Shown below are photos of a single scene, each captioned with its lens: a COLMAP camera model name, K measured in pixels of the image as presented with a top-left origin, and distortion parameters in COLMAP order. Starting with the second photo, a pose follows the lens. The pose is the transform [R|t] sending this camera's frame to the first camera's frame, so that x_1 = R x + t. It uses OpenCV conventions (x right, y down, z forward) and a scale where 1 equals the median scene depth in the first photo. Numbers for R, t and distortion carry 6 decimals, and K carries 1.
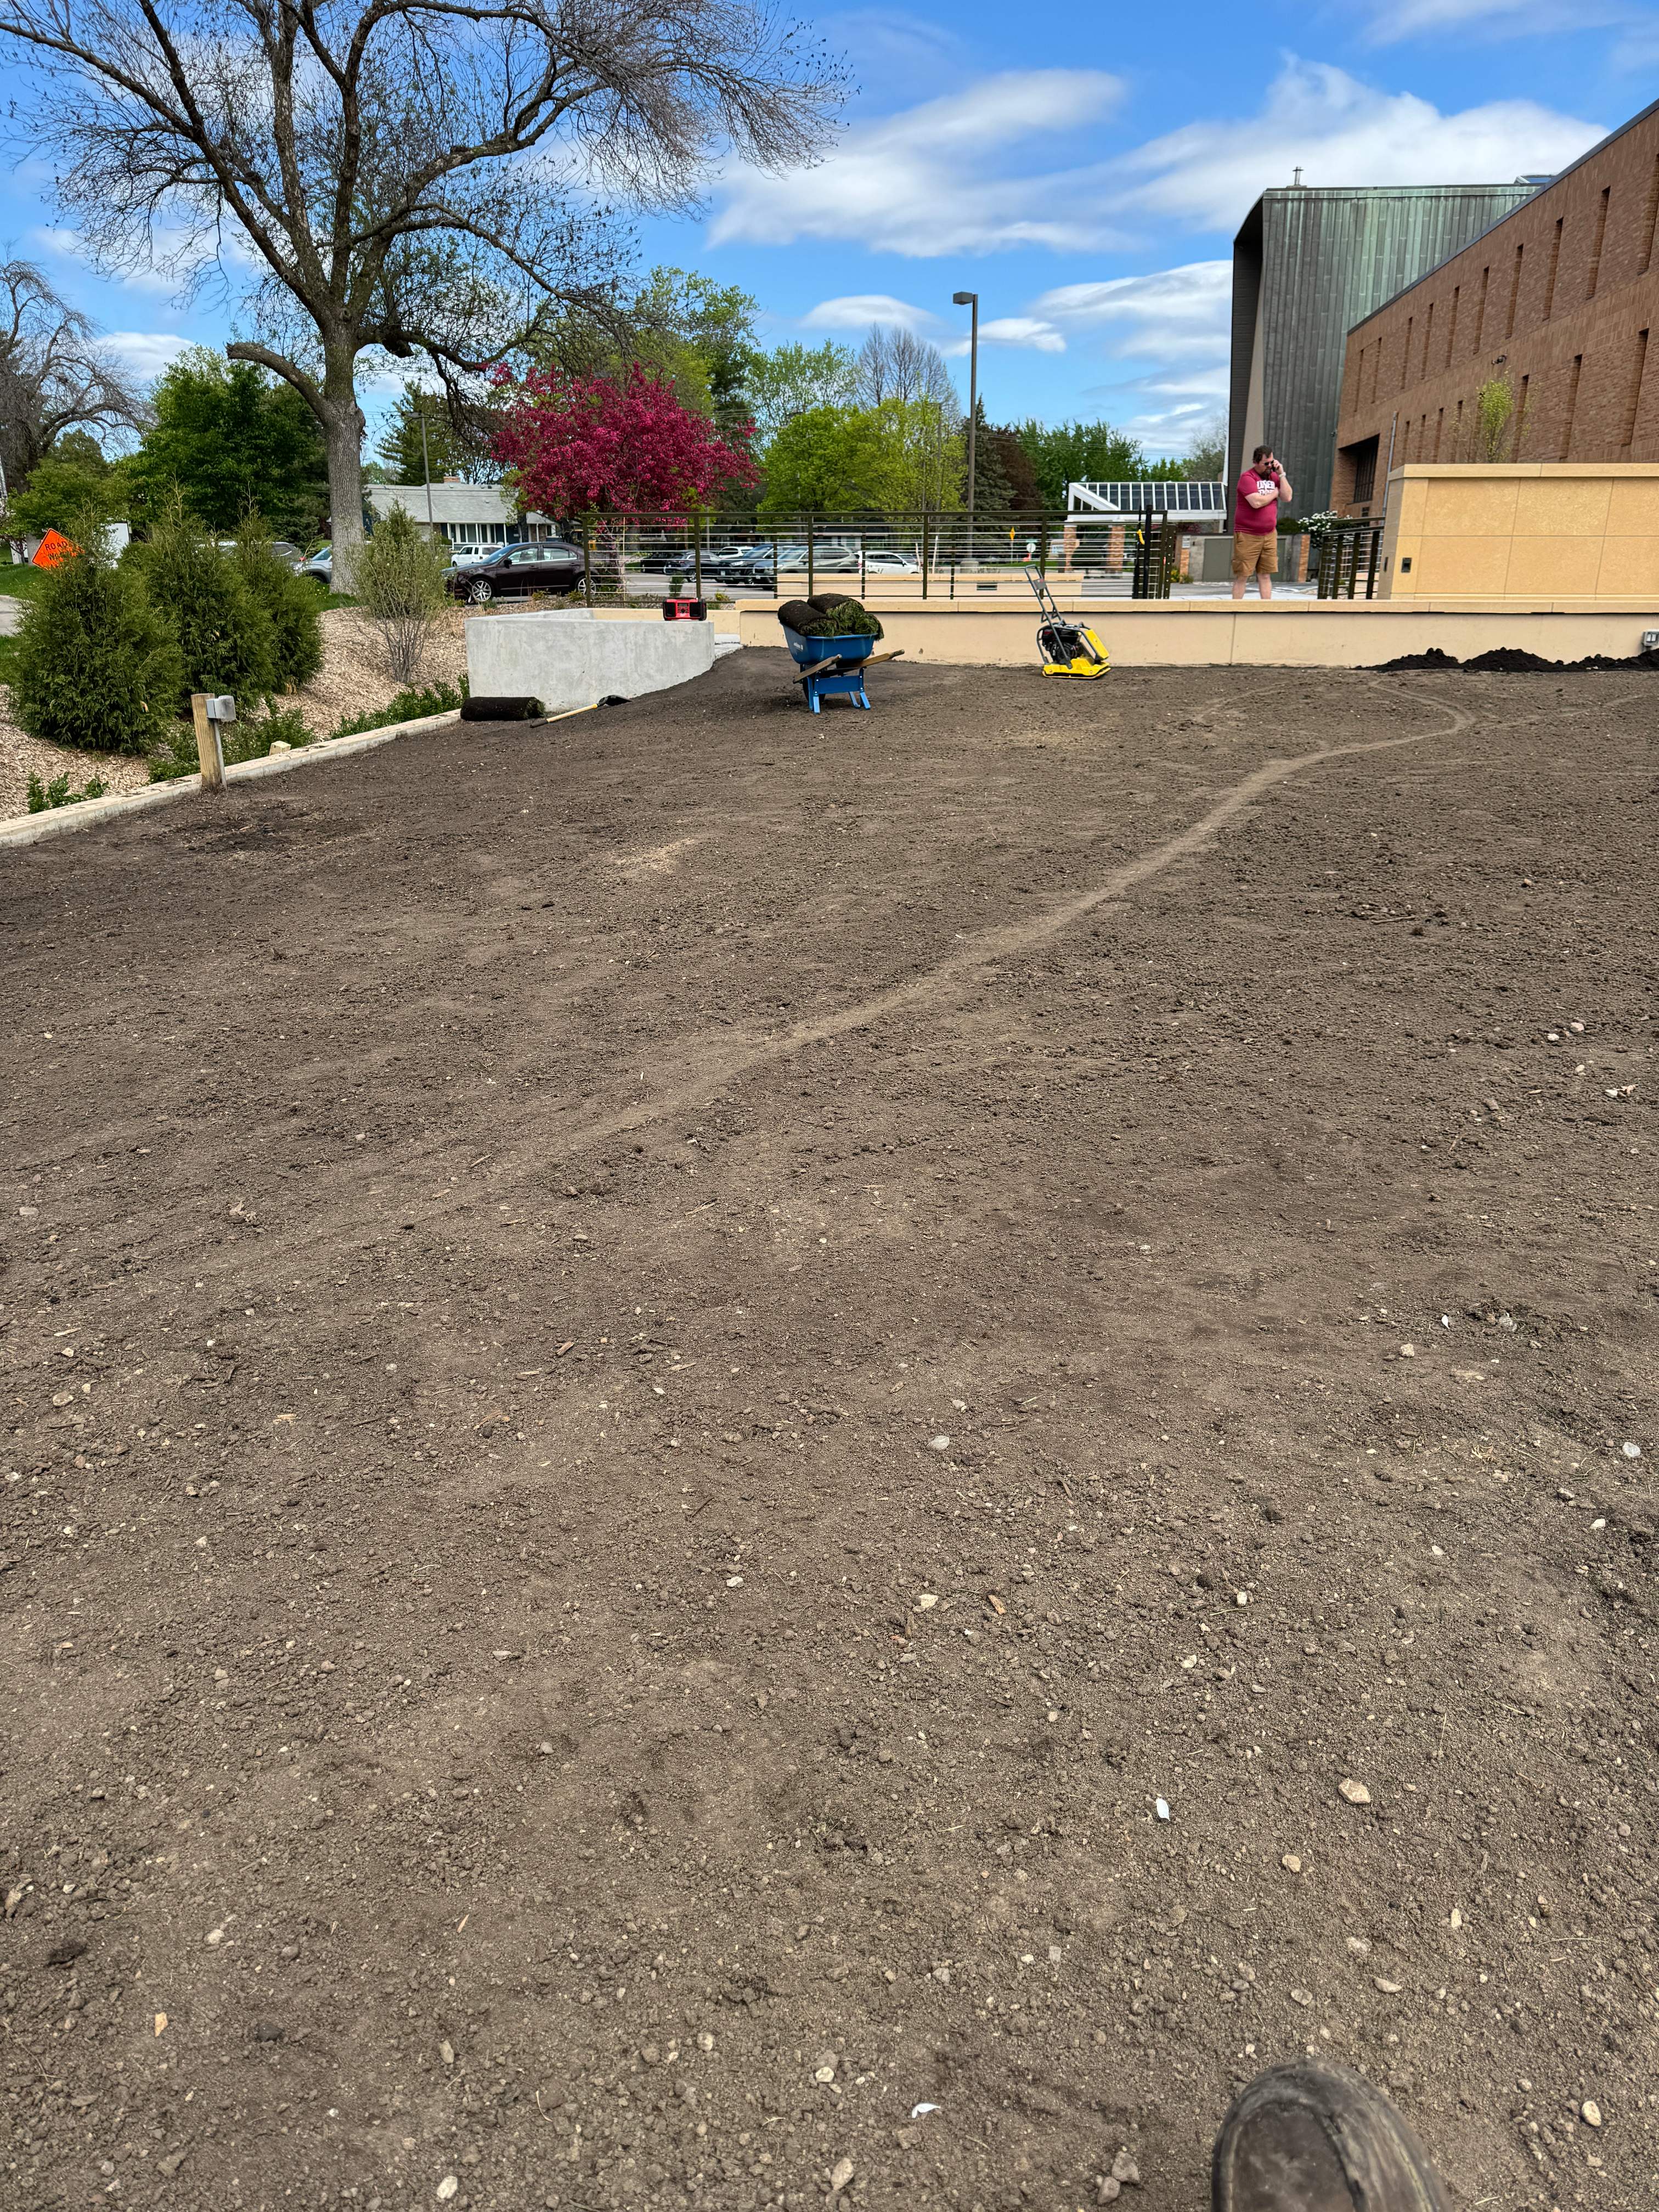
lens RADIAL K [[1570.7, 0, 821.8], [0, 1570.7, 1105.5], [0, 0, 1]] dist [0.038814, -0.042921]
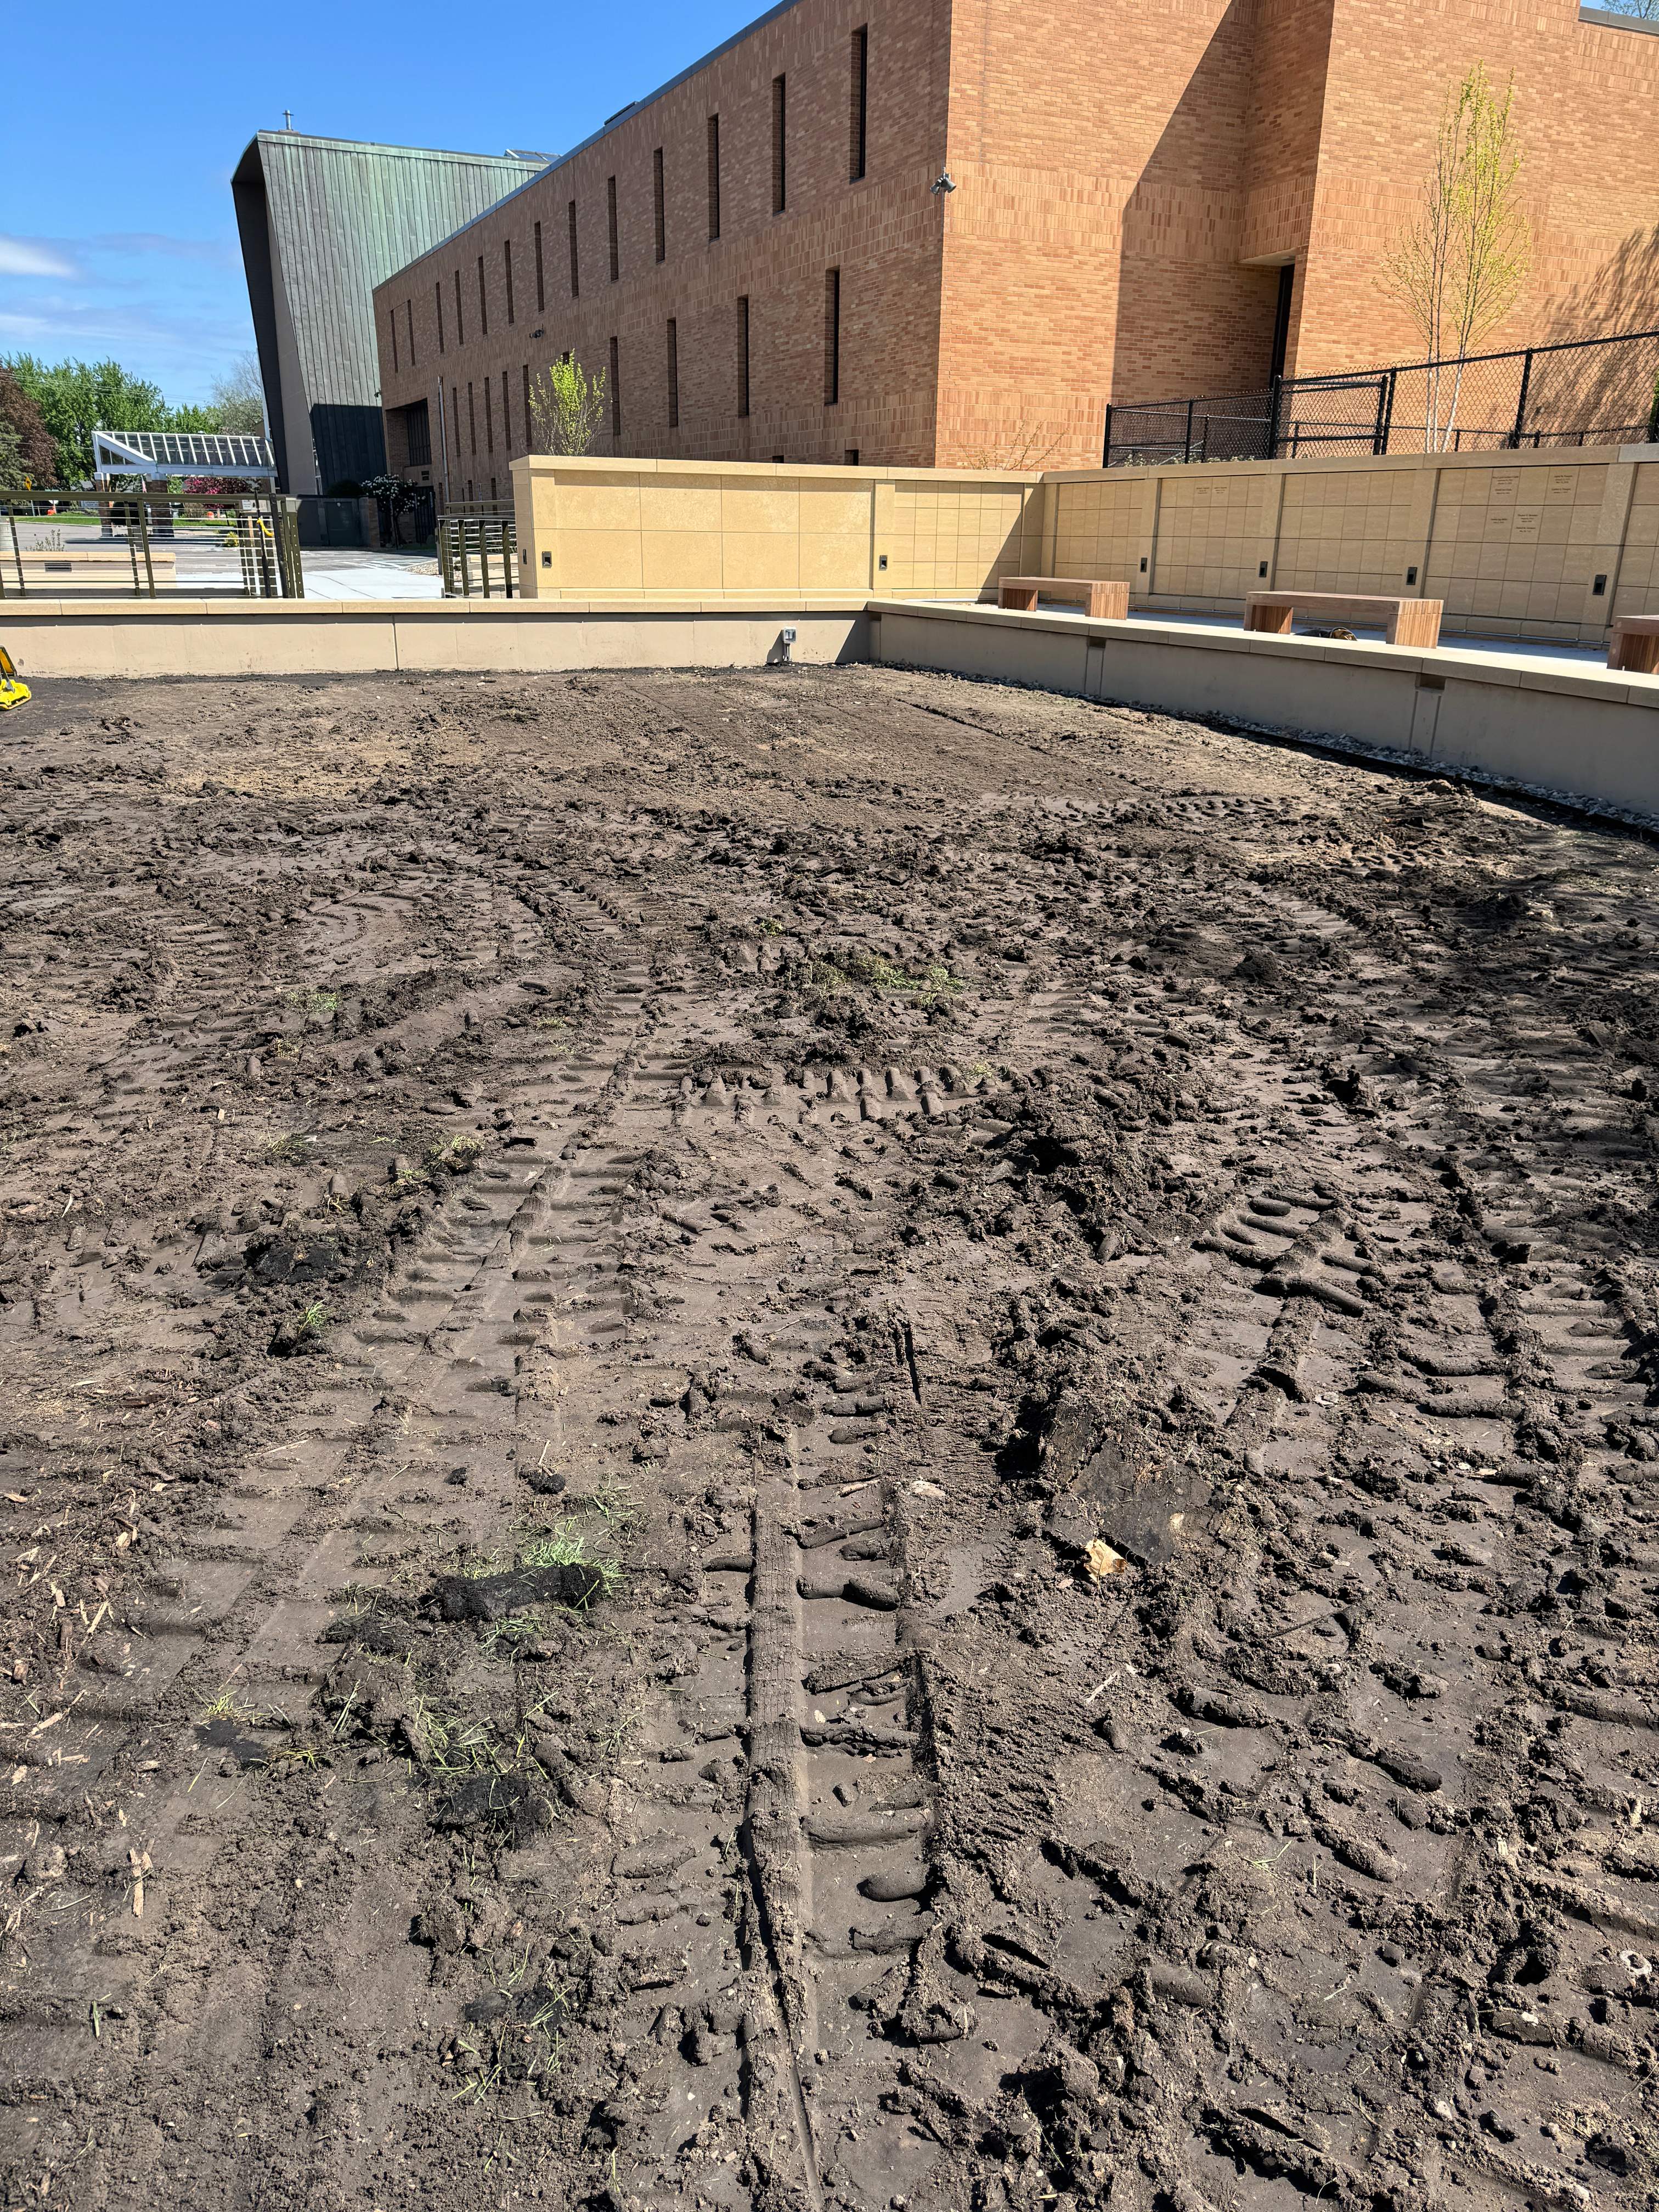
lens RADIAL K [[1570.7, 0, 825.1], [0, 1570.7, 1103.8], [0, 0, 1]] dist [0.038814, -0.042921]
pose [[0.848832, -0.175871, 0.498552, -0.043428], [0.163259, 0.984153, 0.069210, -0.059594], [-0.502823, 0.022646, 0.864093, 0.087767]]
